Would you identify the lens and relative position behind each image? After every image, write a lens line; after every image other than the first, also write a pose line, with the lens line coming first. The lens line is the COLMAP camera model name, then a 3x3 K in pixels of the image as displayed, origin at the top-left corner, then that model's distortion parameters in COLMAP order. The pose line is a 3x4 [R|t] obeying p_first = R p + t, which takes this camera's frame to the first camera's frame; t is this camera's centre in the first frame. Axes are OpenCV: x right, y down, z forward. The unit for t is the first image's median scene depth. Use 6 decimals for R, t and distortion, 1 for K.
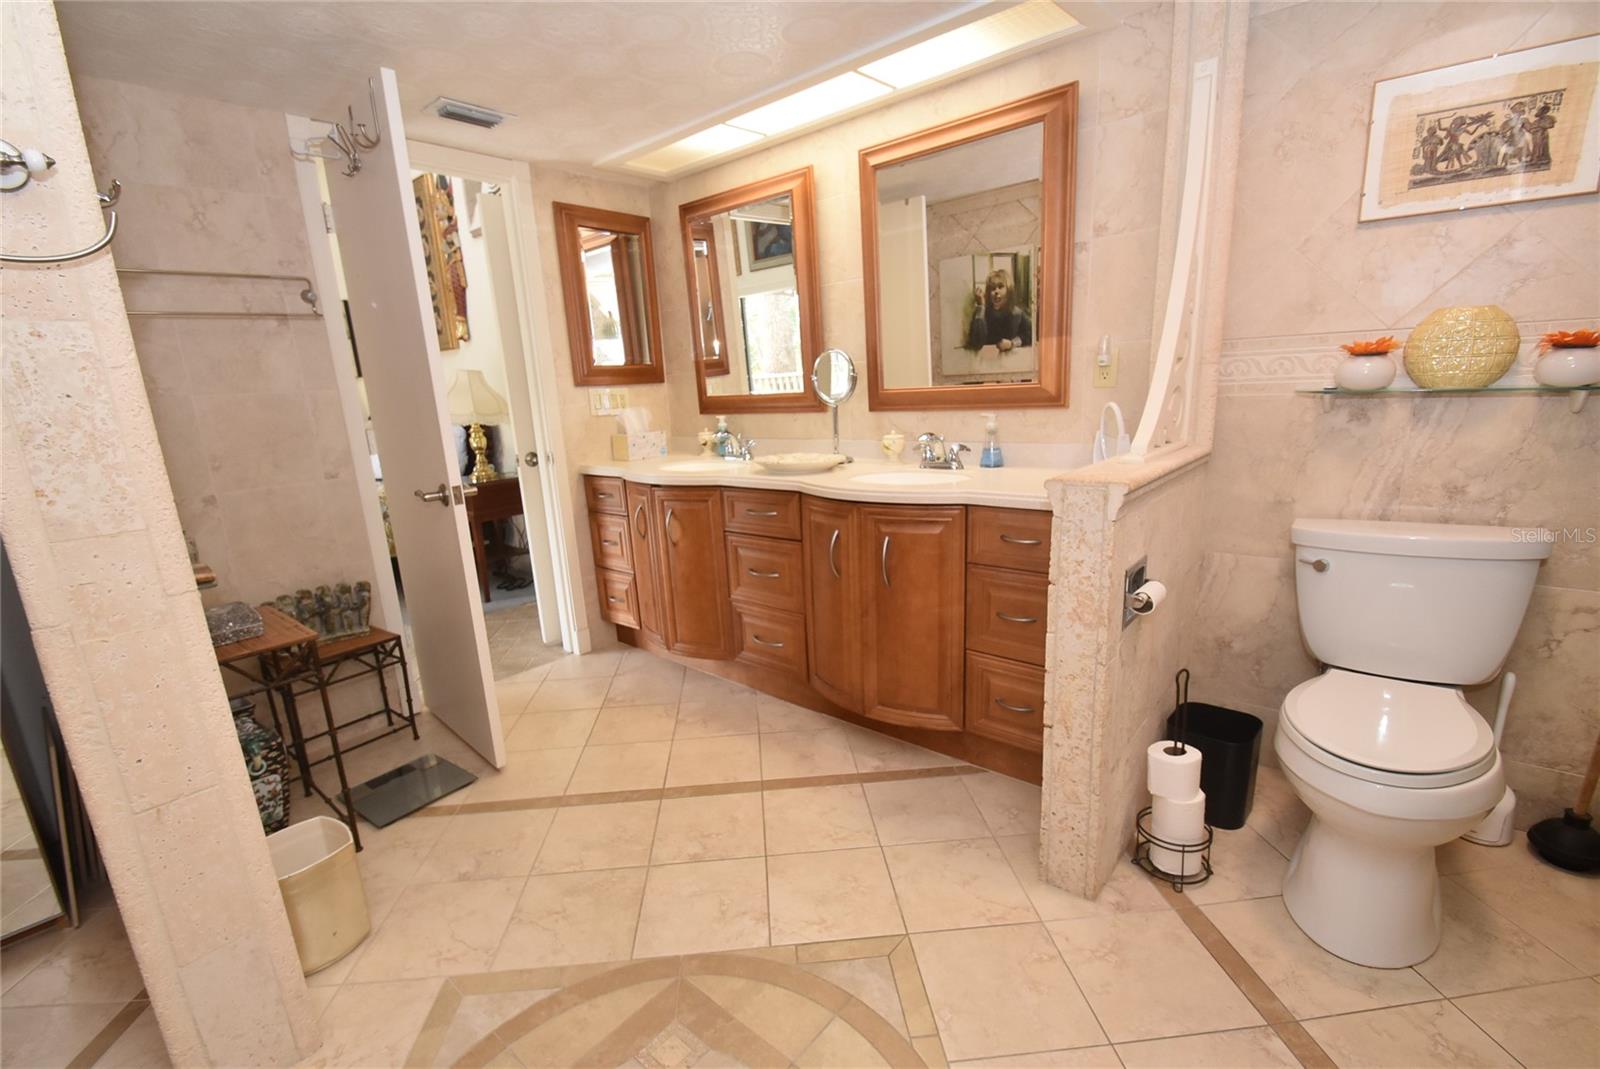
lens RADIAL K [[696.1, 0, 790.3], [0, 696.1, 549.6], [0, 0, 1]] dist [0.003694, -0.009572]
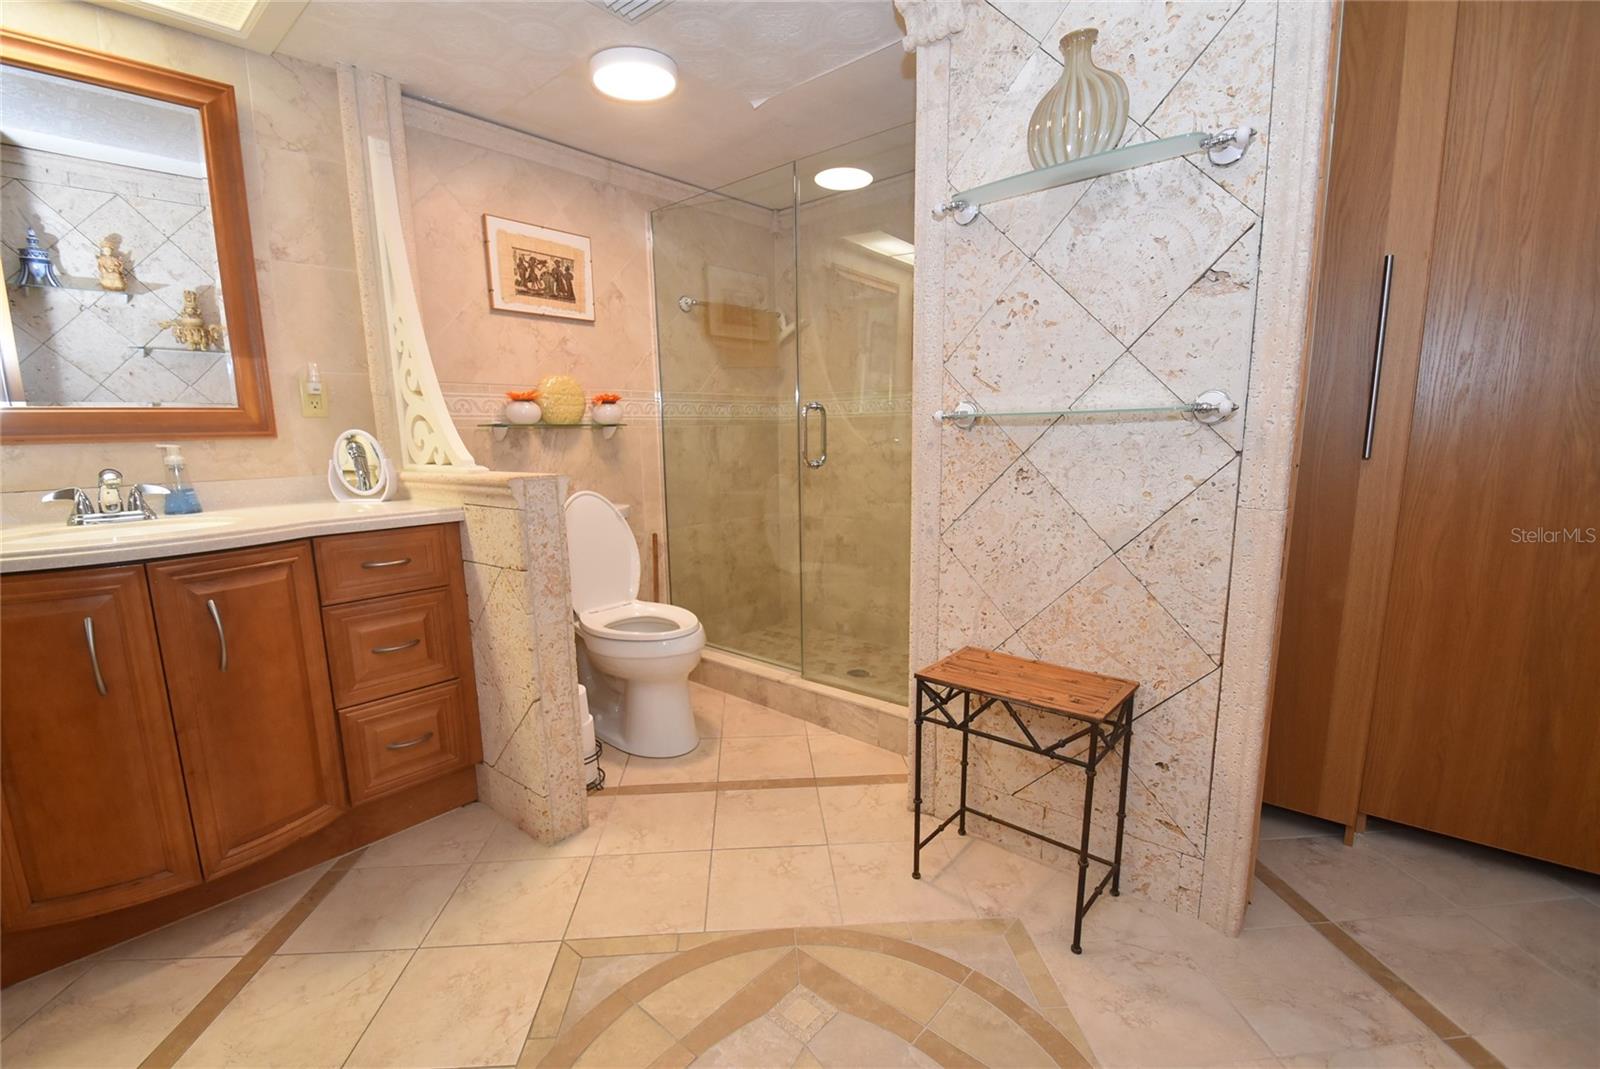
lens RADIAL K [[696.1, 0, 795.5], [0, 696.1, 543.8], [0, 0, 1]] dist [0.003694, -0.009572]
pose [[0.015593, -0.111226, 0.993673, -0.628904], [0.246884, 0.963452, 0.103969, -0.000930], [-0.968920, 0.243700, 0.042483, 0.440532]]
